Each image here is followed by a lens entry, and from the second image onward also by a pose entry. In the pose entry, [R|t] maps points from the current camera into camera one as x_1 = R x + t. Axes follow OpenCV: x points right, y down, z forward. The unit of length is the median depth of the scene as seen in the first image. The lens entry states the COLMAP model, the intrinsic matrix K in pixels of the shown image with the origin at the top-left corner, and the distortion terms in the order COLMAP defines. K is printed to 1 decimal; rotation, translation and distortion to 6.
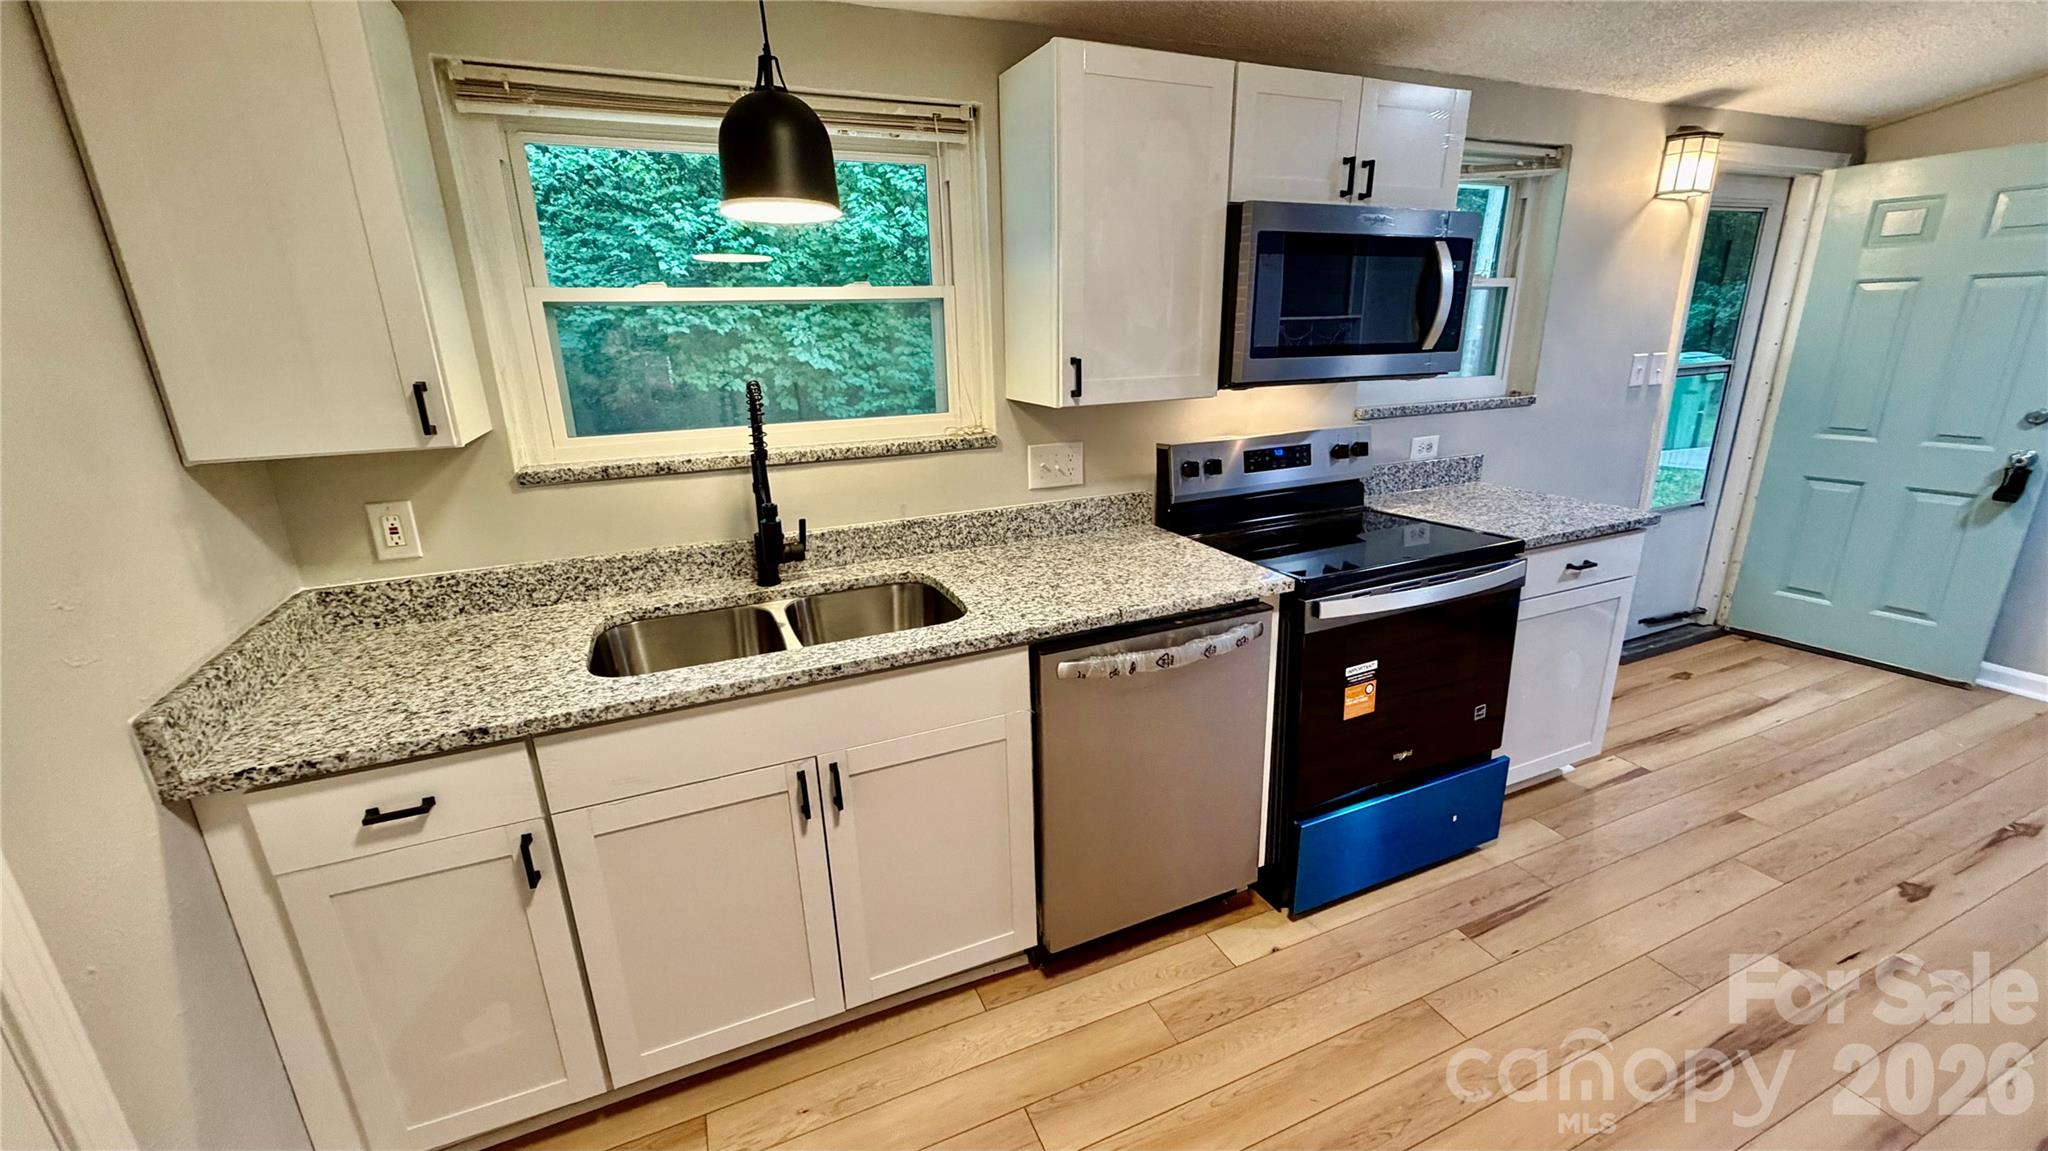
lens RADIAL K [[796.6, 0, 1024.0], [0, 796.6, 575.5], [0, 0, 1]] dist [0.000430, -0.000014]
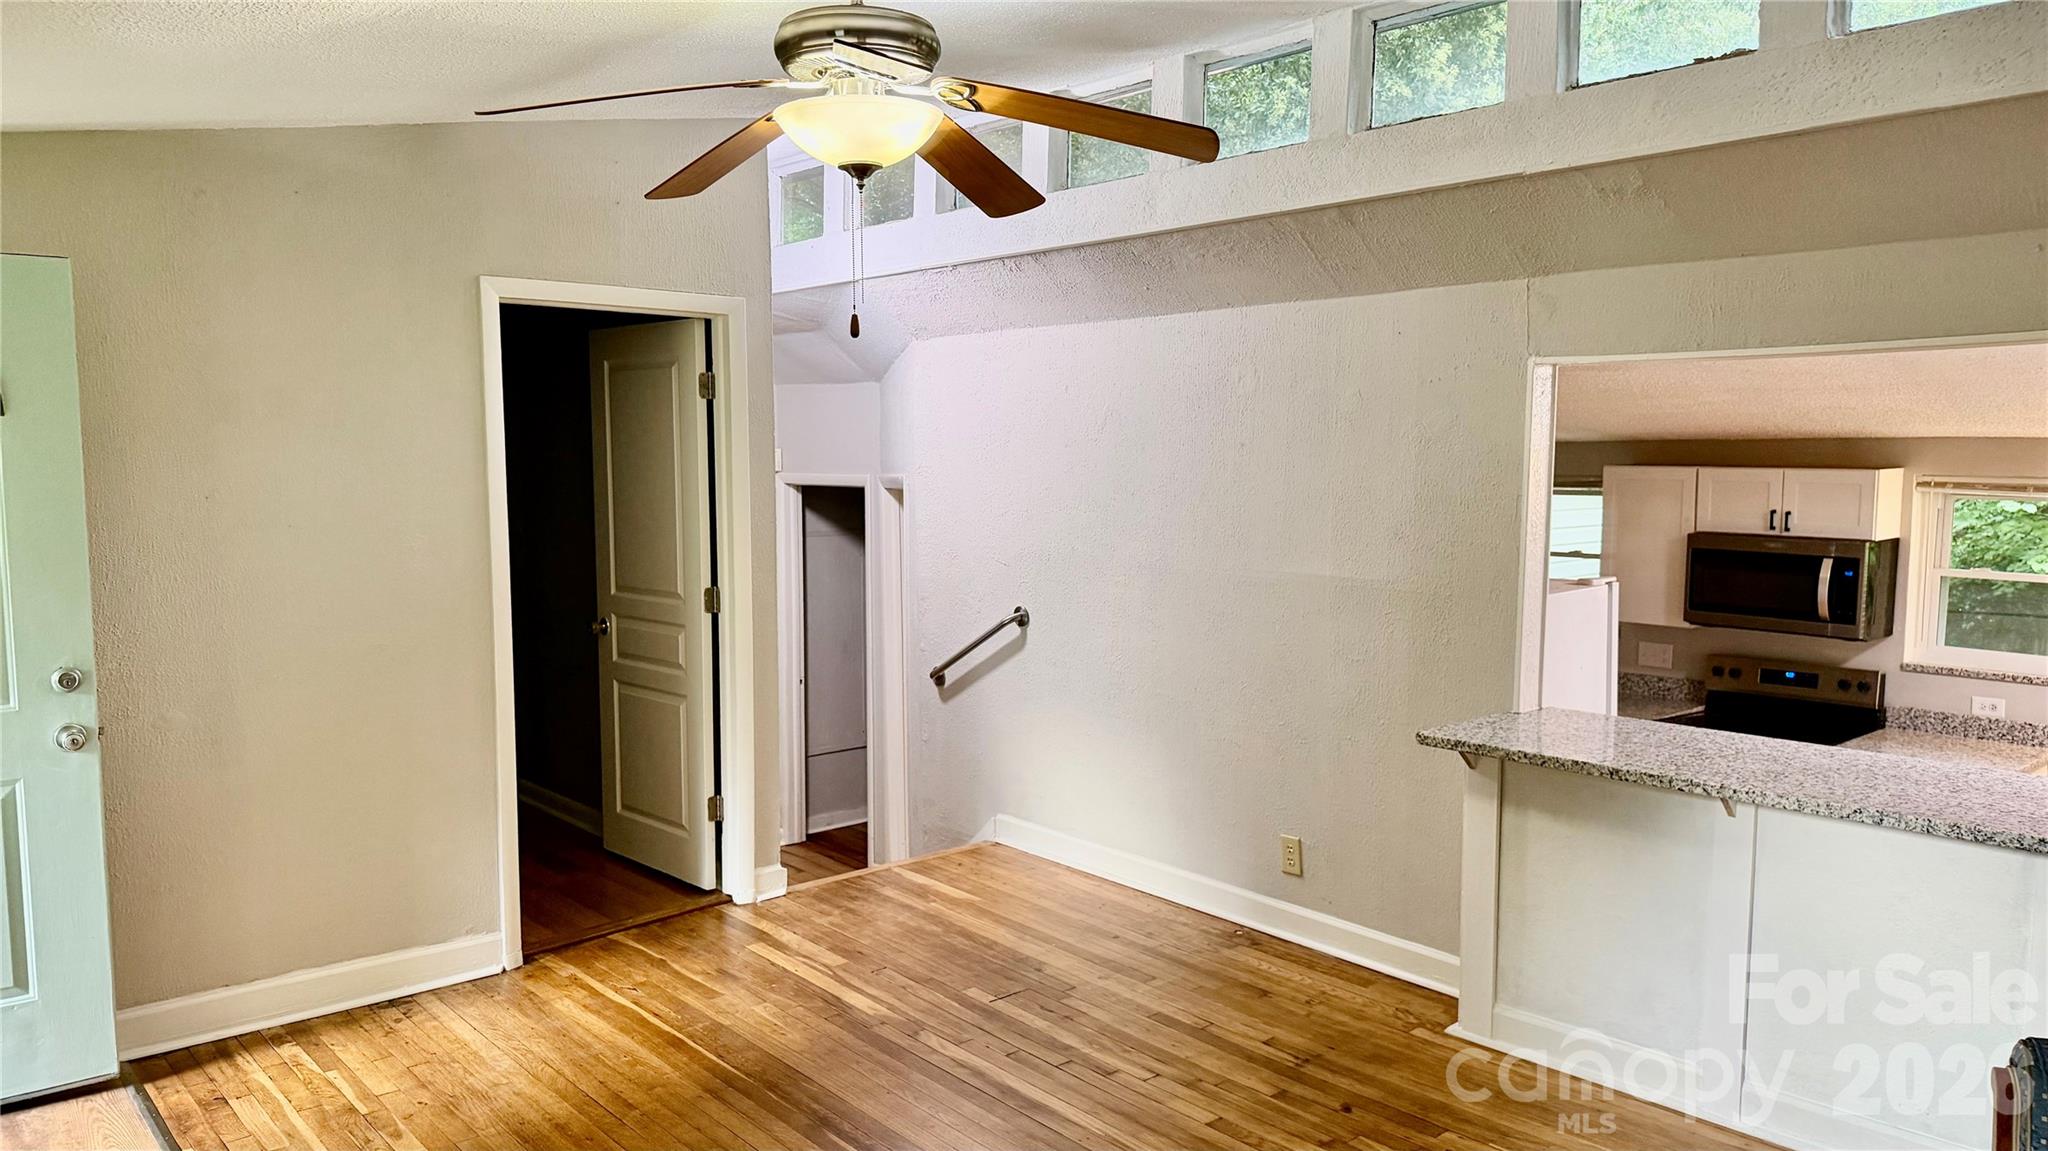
lens RADIAL K [[1423.6, 0, 1023.2], [0, 1423.6, 542.3], [0, 0, 1]] dist [0.074546, -0.096086]
pose [[0.299070, 0.090735, -0.949908, 3.207383], [-0.282756, 0.959188, 0.002599, 0.011564], [0.911376, 0.267815, 0.312520, -1.633044]]
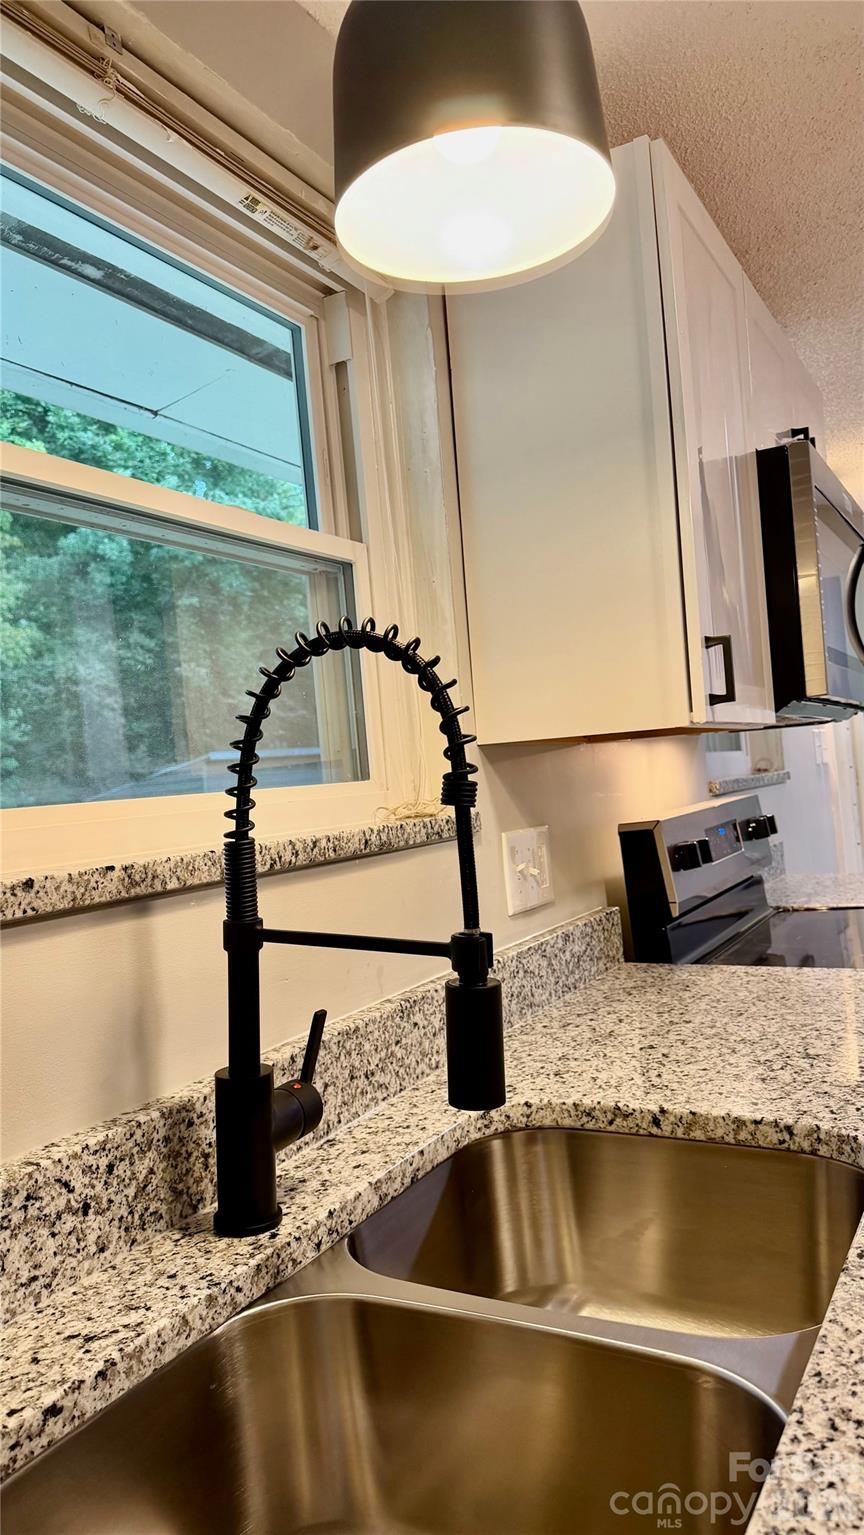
lens RADIAL K [[1067.0, 0, 432.0], [0, 1067.0, 767.5], [0, 0, 1]] dist [0.074546, -0.096086]
pose [[0.798891, -0.032991, 0.600570, -0.526407], [0.229386, 0.939742, -0.253511, -0.038019], [-0.556017, 0.340290, 0.758319, 0.534047]]
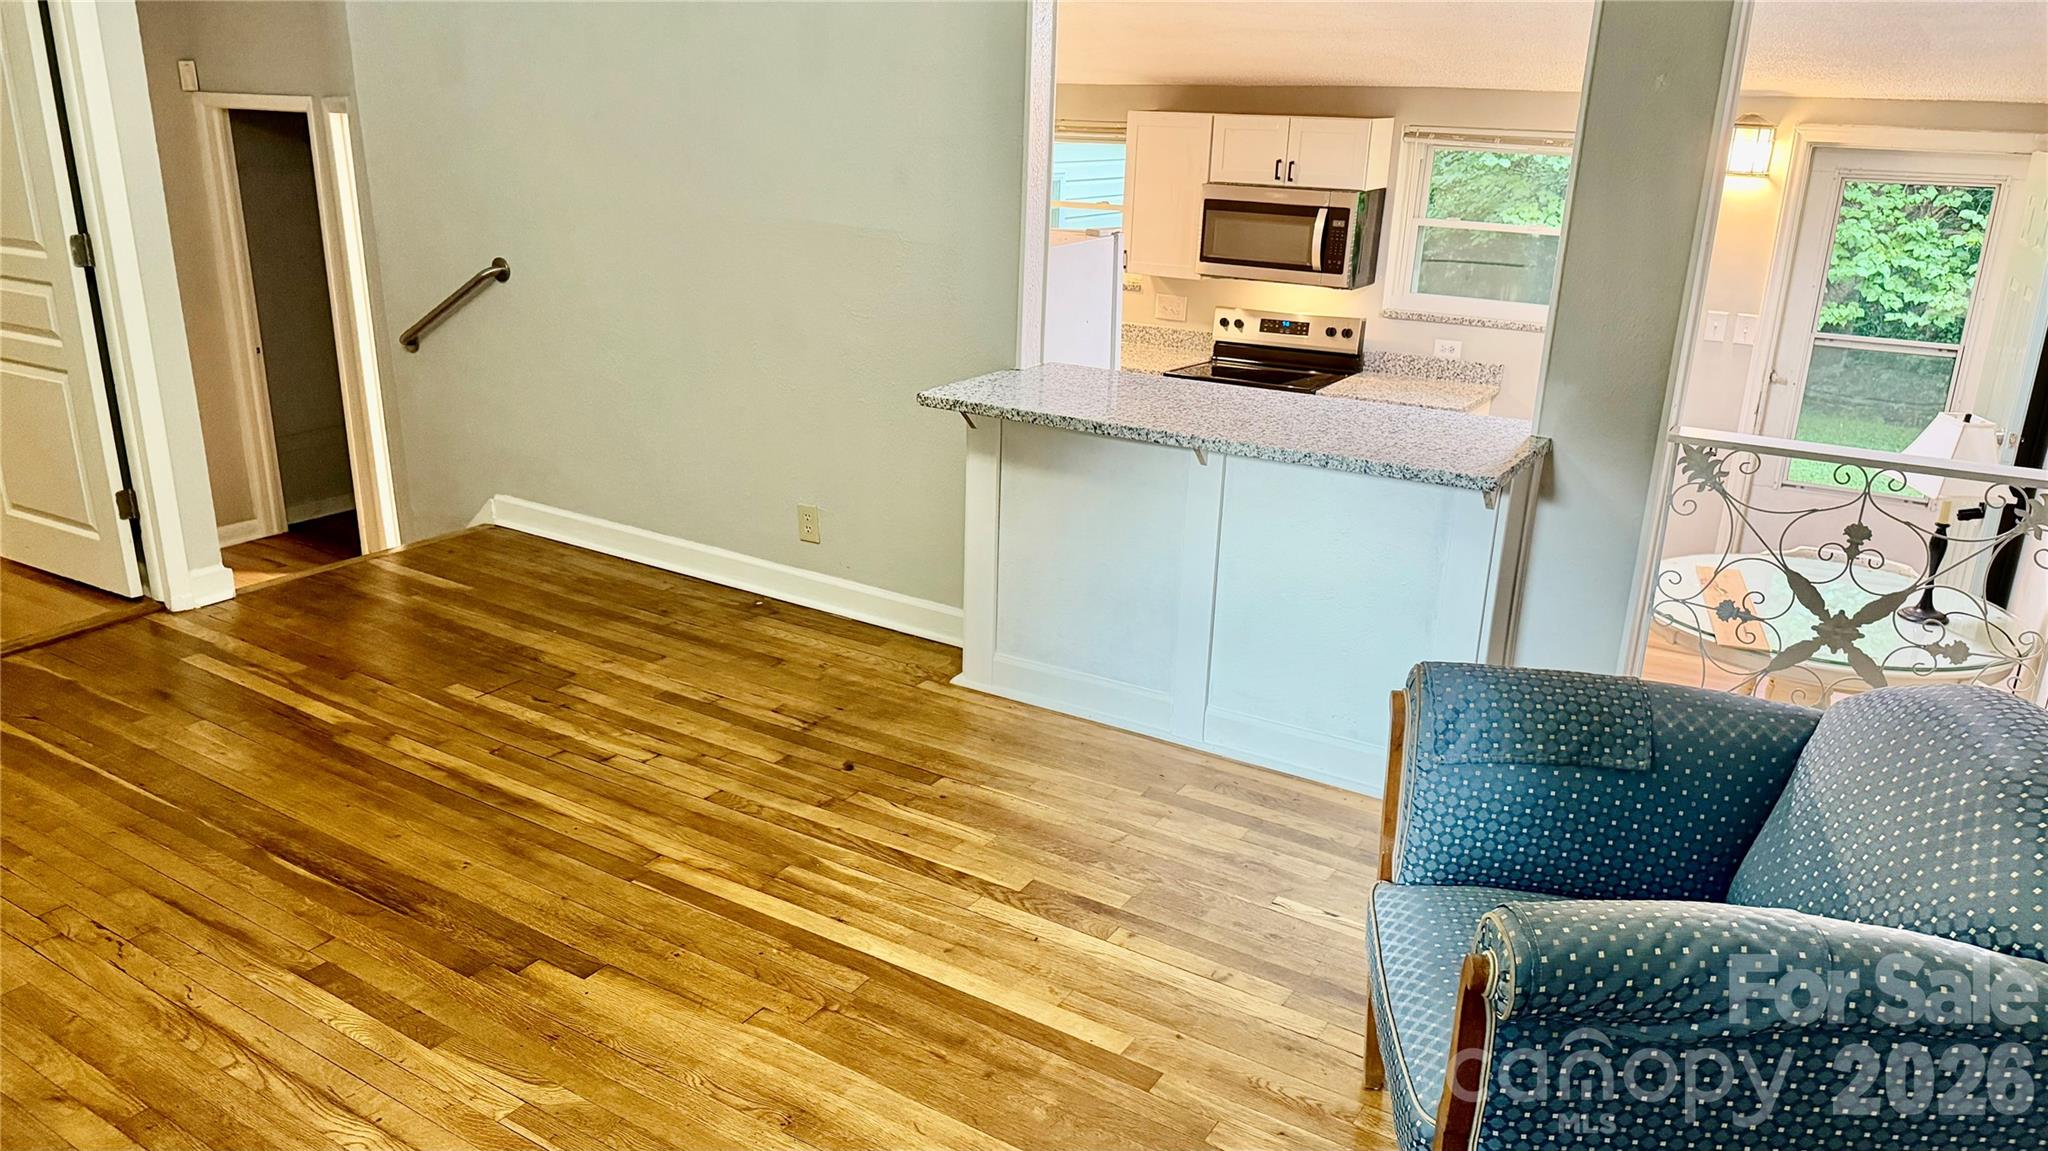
lens RADIAL K [[1434.2, 0, 1033.8], [0, 1434.2, 571.2], [0, 0, 1]] dist [0.062521, -0.001253]
pose [[0.565139, 0.297989, -0.769298, 3.130000], [-0.278067, 0.946726, 0.162443, -0.016422], [0.776722, 0.122113, 0.617893, -1.461801]]
